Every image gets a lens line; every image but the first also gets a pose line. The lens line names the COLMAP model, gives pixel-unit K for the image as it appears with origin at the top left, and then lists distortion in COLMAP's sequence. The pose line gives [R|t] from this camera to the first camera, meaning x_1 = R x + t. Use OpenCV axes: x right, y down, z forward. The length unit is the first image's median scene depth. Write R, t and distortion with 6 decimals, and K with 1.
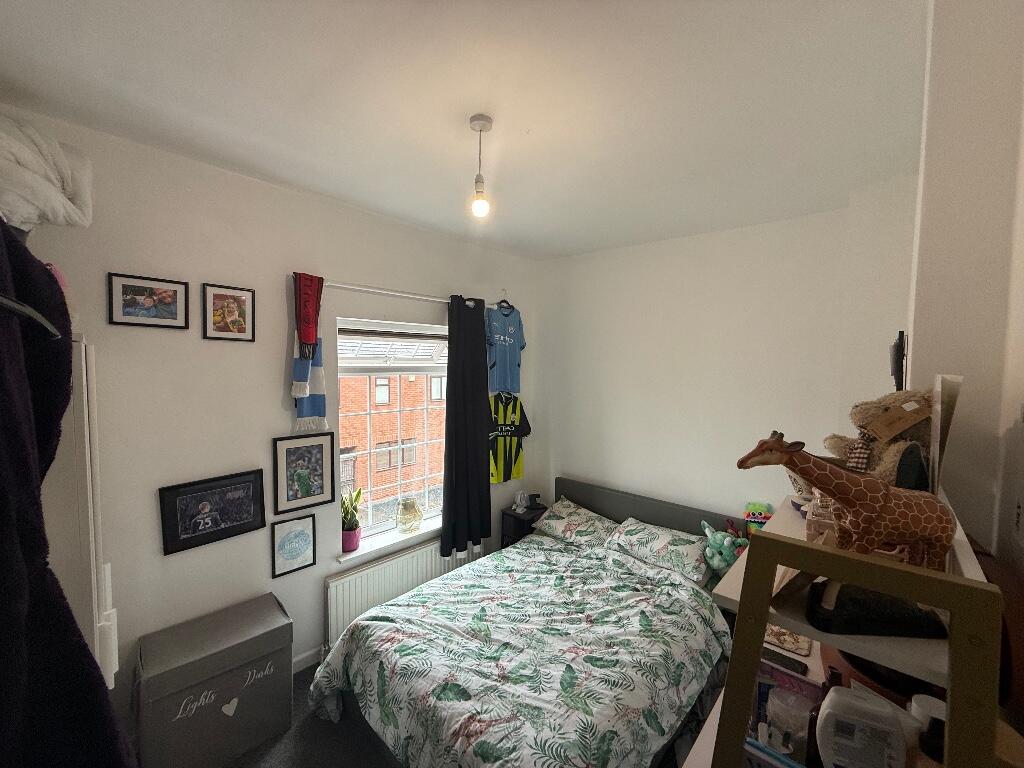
lens RADIAL K [[407.9, 0, 513.9], [0, 407.9, 380.2], [0, 0, 1]] dist [0.000912, -0.000186]
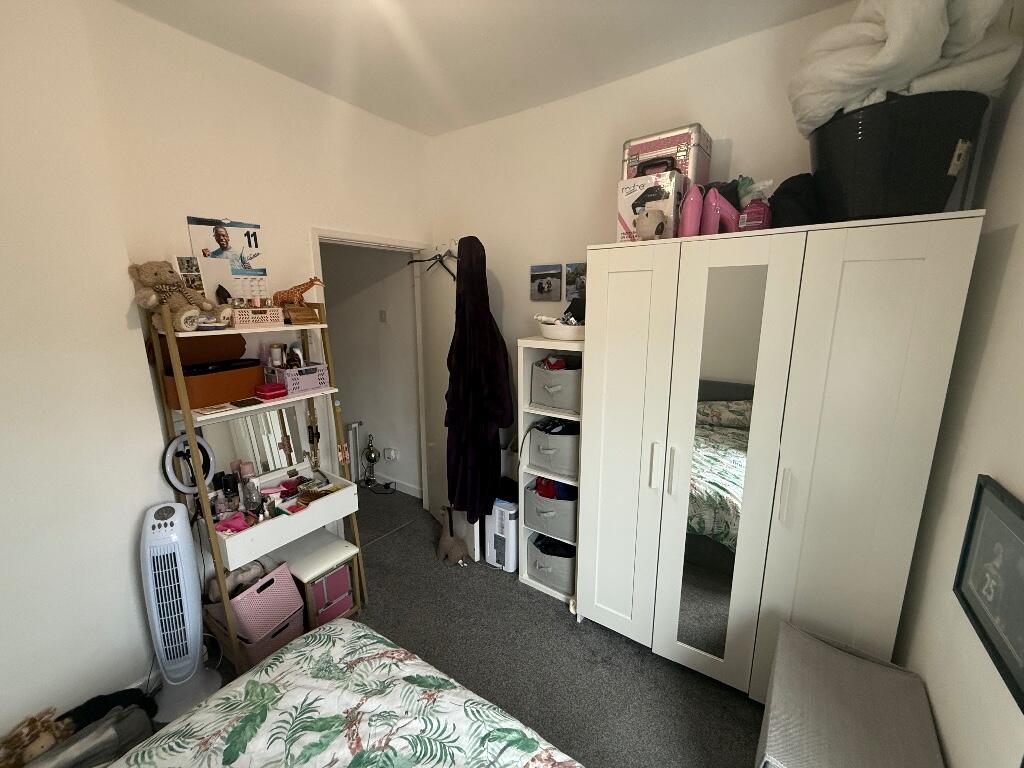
lens RADIAL K [[407.9, 0, 516.8], [0, 407.9, 381.7], [0, 0, 1]] dist [0.000912, -0.000186]
pose [[-0.988660, 0.007995, -0.149956, -0.158603], [-0.028043, 0.971186, 0.236669, 0.032078], [0.147527, 0.238191, -0.959948, 1.260340]]
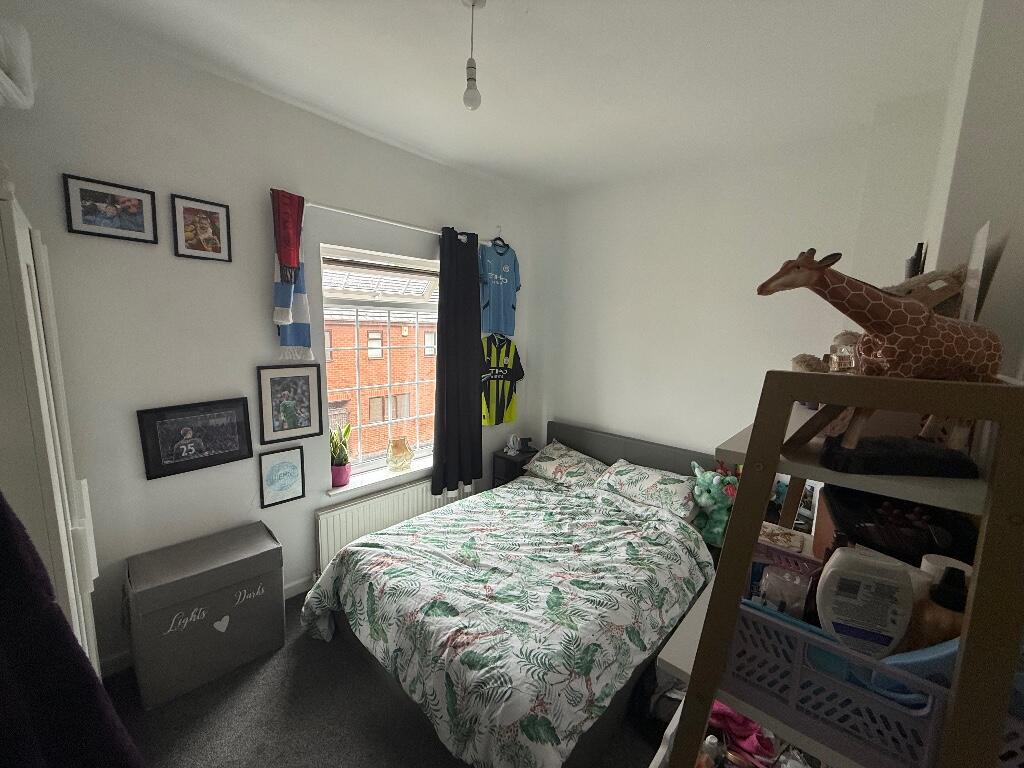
lens RADIAL K [[407.9, 0, 514.5], [0, 407.9, 381.0], [0, 0, 1]] dist [0.000912, -0.000186]
pose [[0.999726, 0.017850, 0.015161, 0.006247], [-0.019206, 0.995335, 0.094547, 0.077841], [-0.013403, -0.094813, 0.995405, 0.031572]]
